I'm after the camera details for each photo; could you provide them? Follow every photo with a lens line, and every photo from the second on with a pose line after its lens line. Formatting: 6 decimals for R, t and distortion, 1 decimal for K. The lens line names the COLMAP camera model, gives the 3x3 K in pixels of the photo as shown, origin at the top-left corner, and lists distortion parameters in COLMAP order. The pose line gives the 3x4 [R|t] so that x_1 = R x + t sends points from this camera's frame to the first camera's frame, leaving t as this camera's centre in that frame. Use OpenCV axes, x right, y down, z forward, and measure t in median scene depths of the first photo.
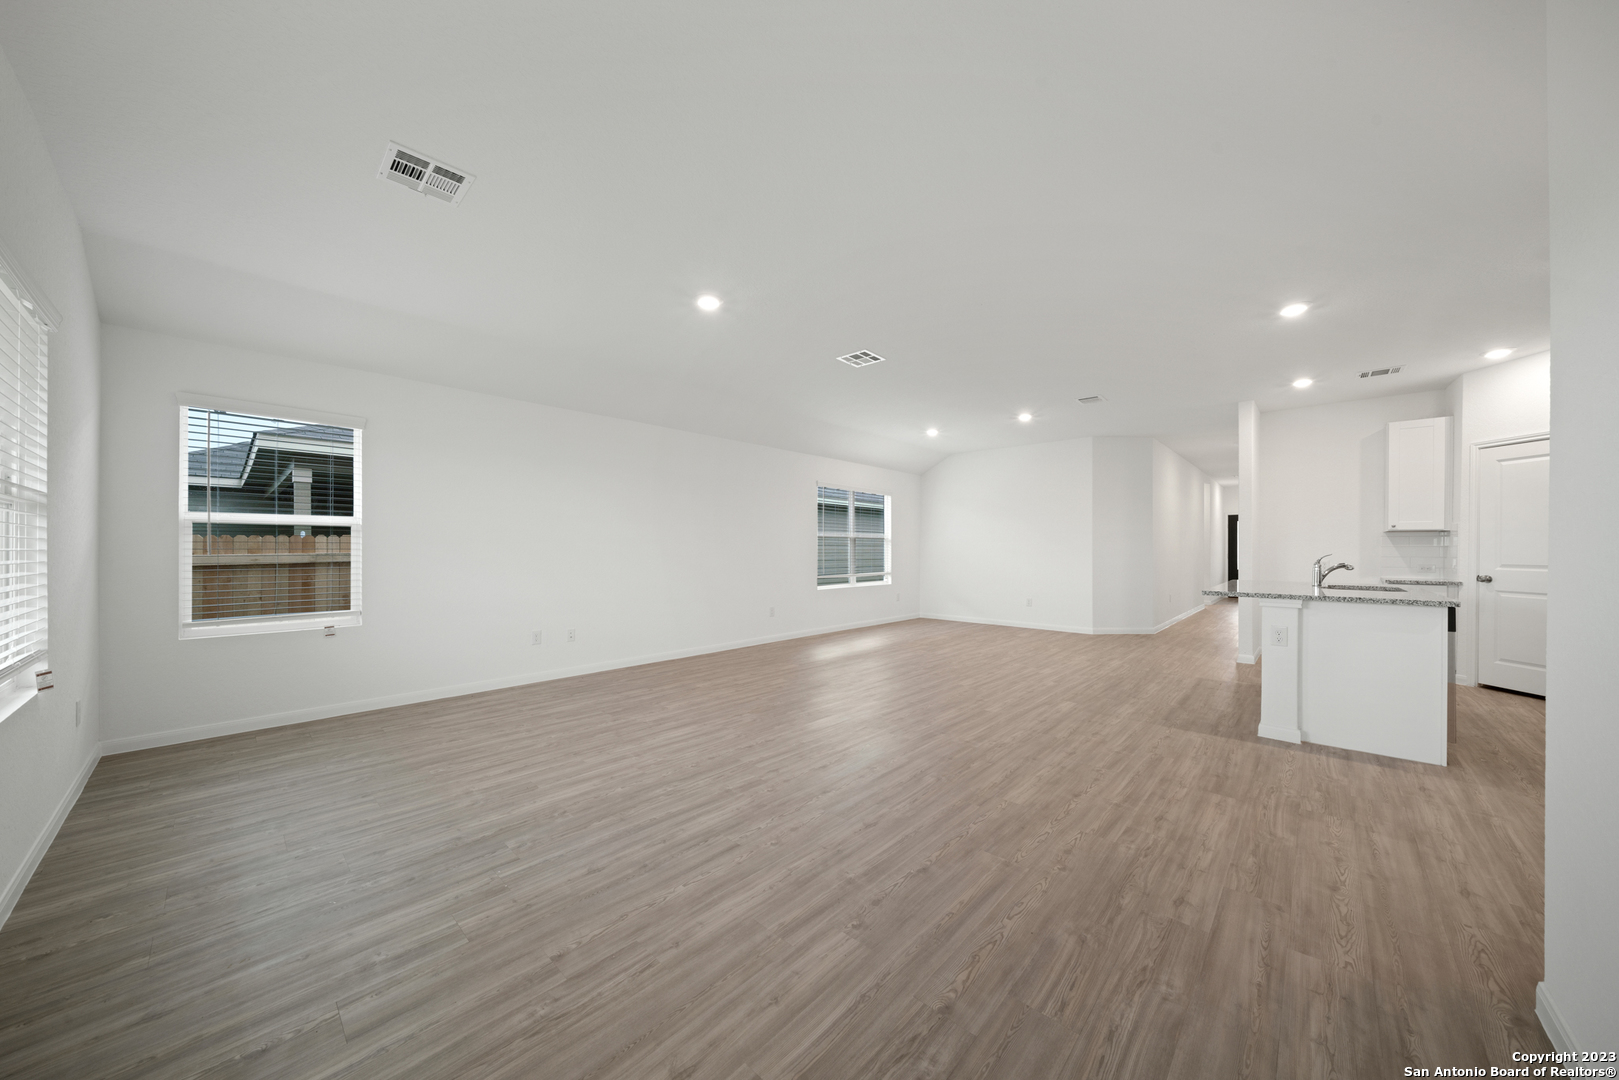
lens RADIAL K [[542.9, 0, 809.5], [0, 542.9, 540.0], [0, 0, 1]] dist [-0.000186, -0.000006]
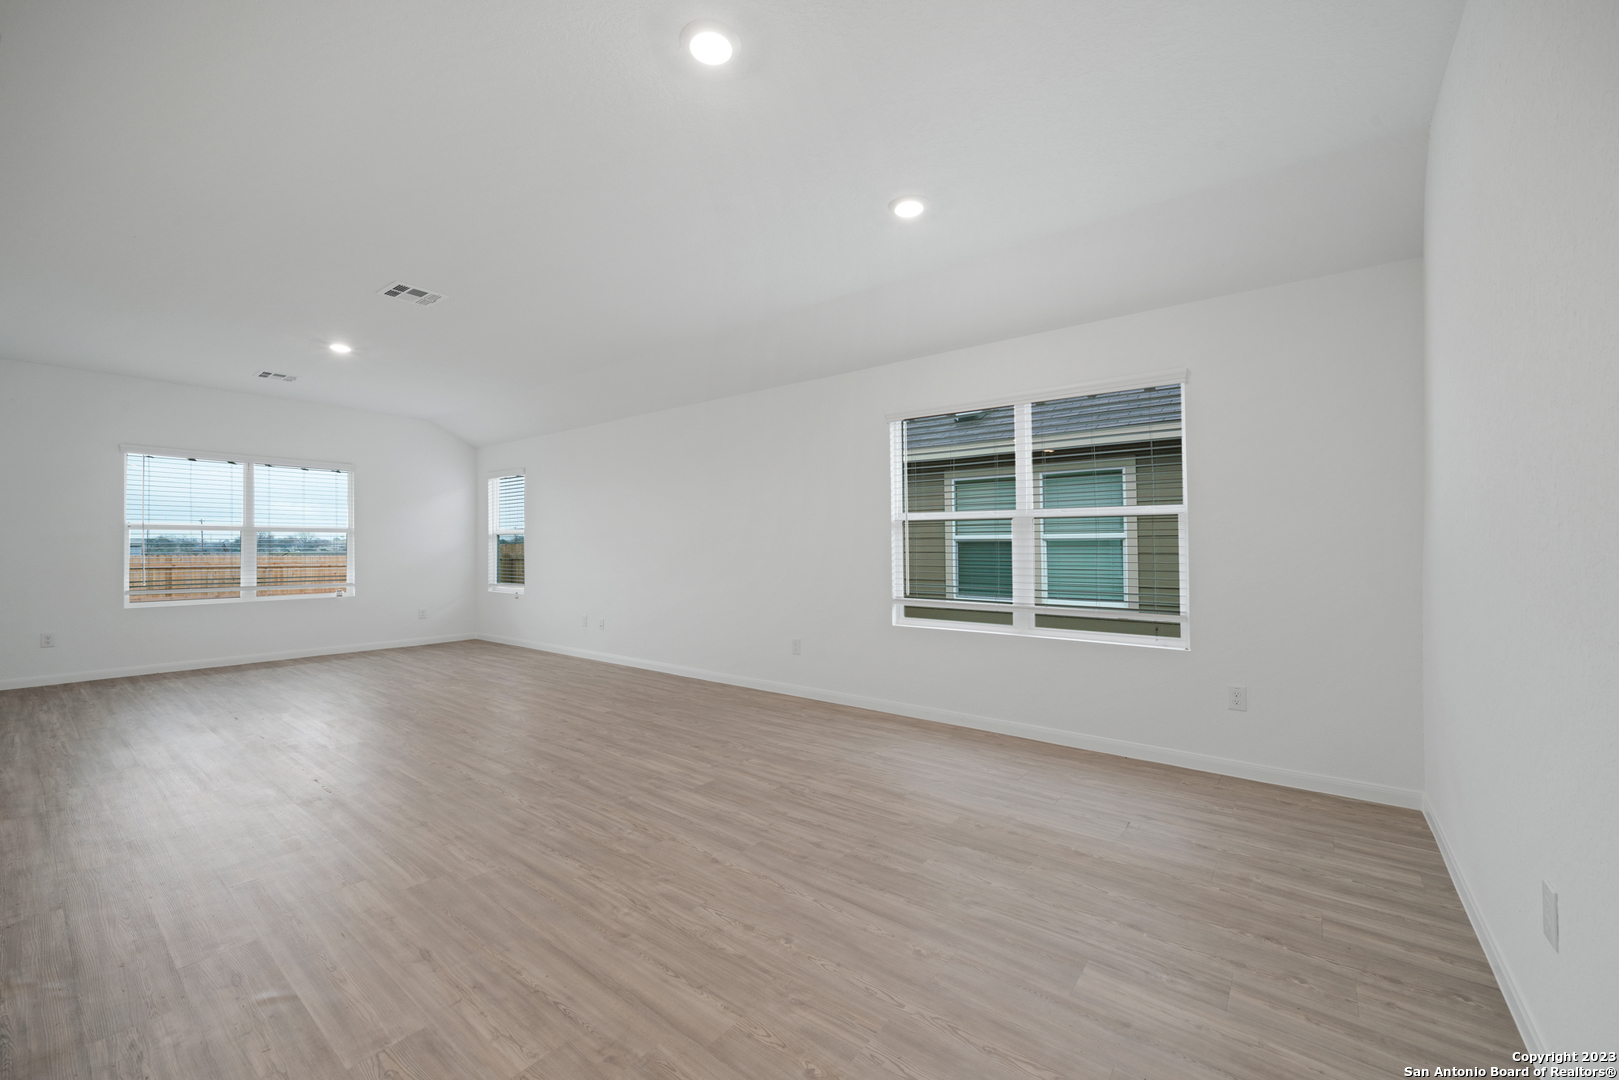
lens RADIAL K [[664.0, 0, 809.5], [0, 664.0, 540.0], [0, 0, 1]] dist [0.000809, 0.000089]
pose [[0.094691, -0.002792, -0.995503, 0.585073], [0.024138, 0.999709, -0.000508, 0.008168], [0.995214, -0.023981, 0.094730, 0.797363]]
